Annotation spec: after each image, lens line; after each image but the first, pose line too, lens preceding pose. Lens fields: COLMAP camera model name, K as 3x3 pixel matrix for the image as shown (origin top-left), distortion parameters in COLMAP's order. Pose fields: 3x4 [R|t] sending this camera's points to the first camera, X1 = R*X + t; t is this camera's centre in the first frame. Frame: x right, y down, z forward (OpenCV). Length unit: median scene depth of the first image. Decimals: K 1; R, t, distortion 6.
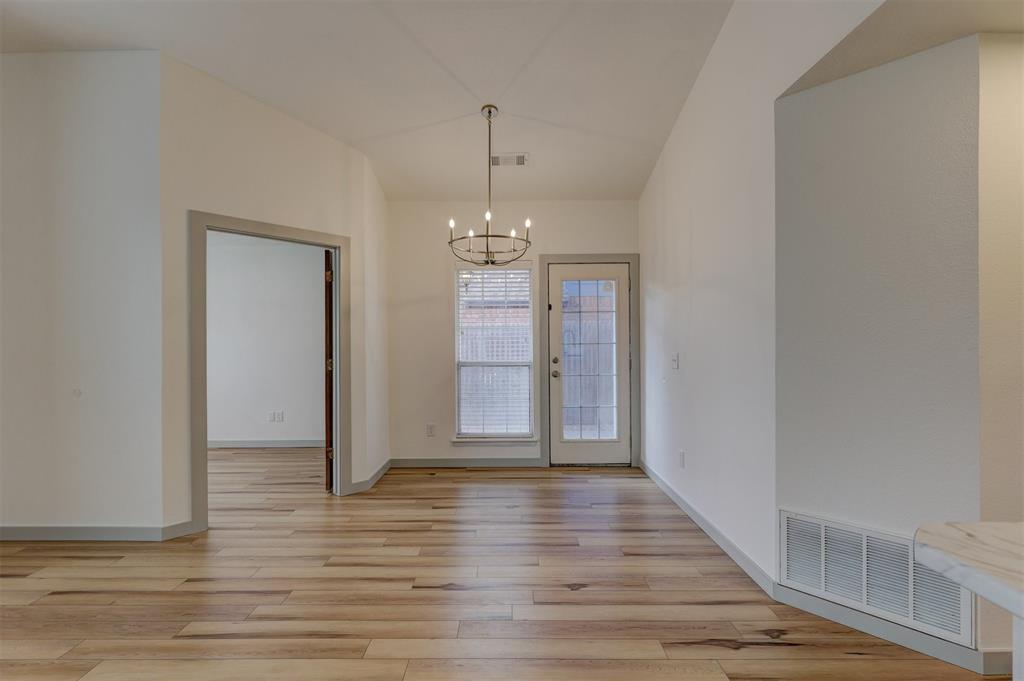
lens RADIAL K [[461.8, 0, 510.8], [0, 461.8, 340.4], [0, 0, 1]] dist [0.002329, -0.000111]
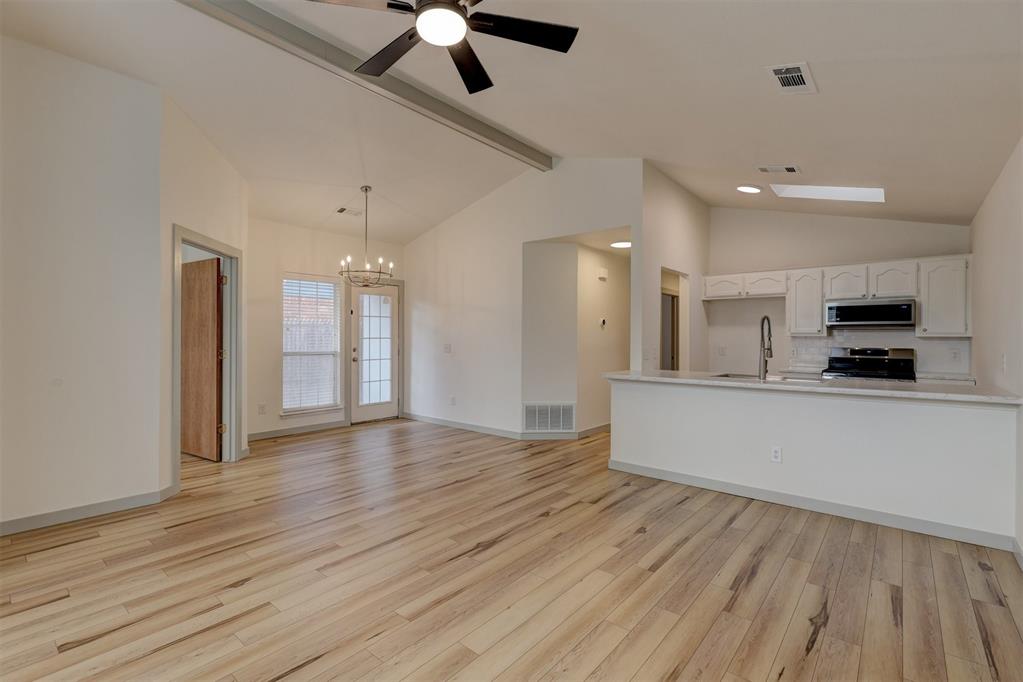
lens RADIAL K [[463.9, 0, 509.8], [0, 463.9, 336.8], [0, 0, 1]] dist [0.000340, 0.000053]
pose [[0.644337, 0.008728, 0.764692, -0.847478], [-0.010094, 0.999945, -0.002908, 0.003022], [-0.764675, -0.005845, 0.644390, -0.350204]]
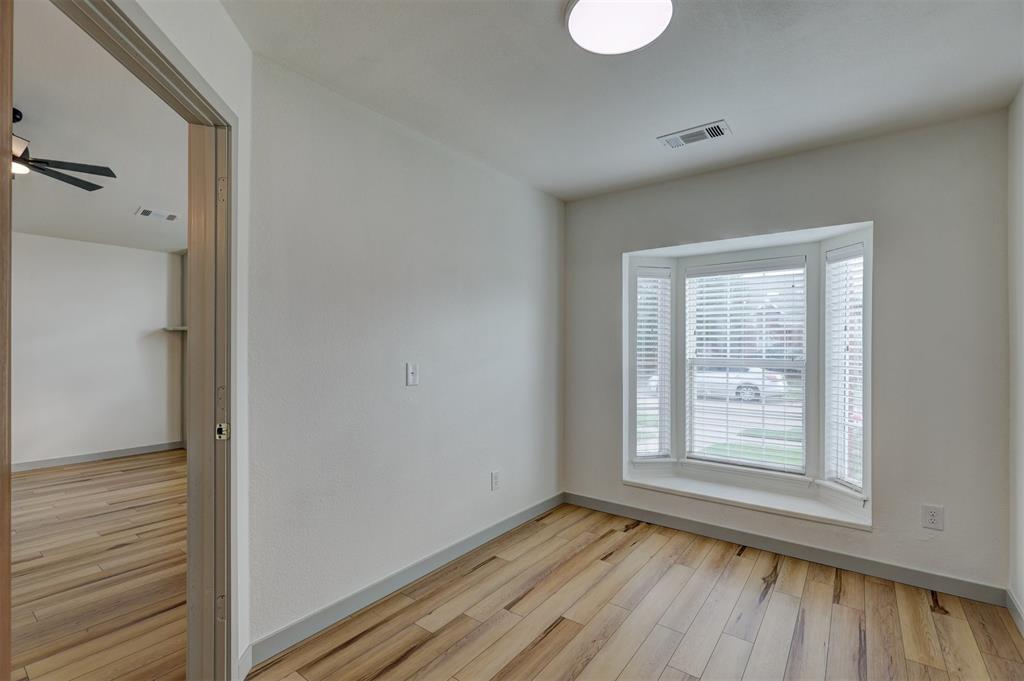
lens RADIAL K [[455.7, 0, 509.0], [0, 455.7, 343.7], [0, 0, 1]] dist [-0.003565, -0.000210]
pose [[-0.601139, -0.001765, -0.799143, -0.384201], [0.005066, 0.999969, -0.006019, 0.005323], [0.799129, -0.007667, -0.601111, 1.316044]]
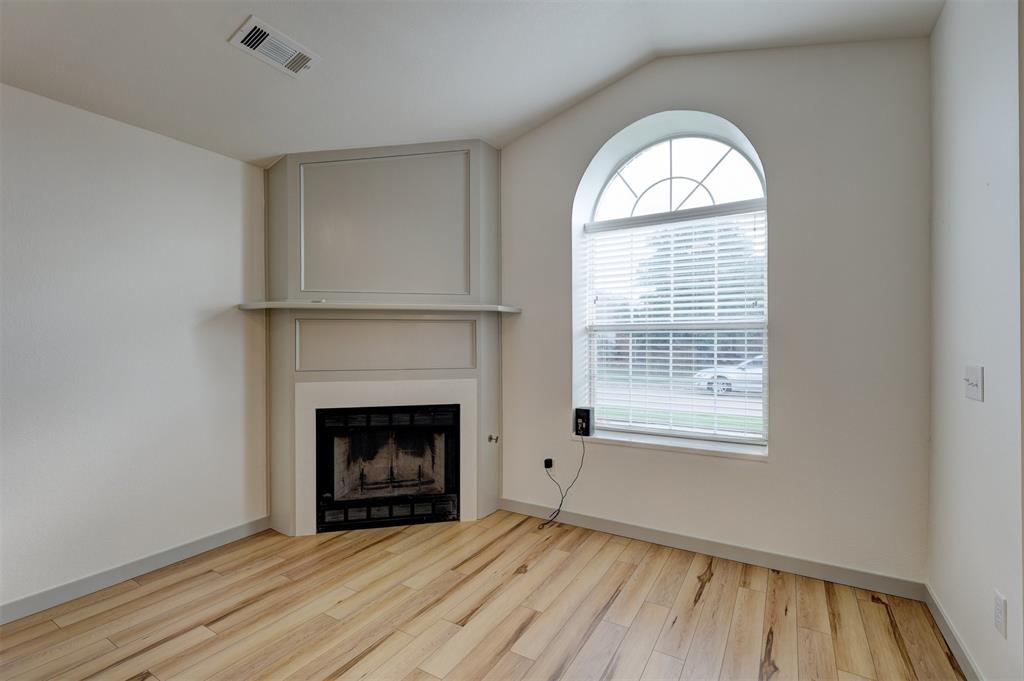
lens RADIAL K [[463.9, 0, 510.8], [0, 463.9, 340.9], [0, 0, 1]] dist [0.002868, 0.000317]
pose [[-0.517876, 0.007980, -0.855419, -0.459432], [0.006442, 0.999965, 0.005428, -0.000529], [0.855432, -0.002699, -0.517909, 0.321554]]
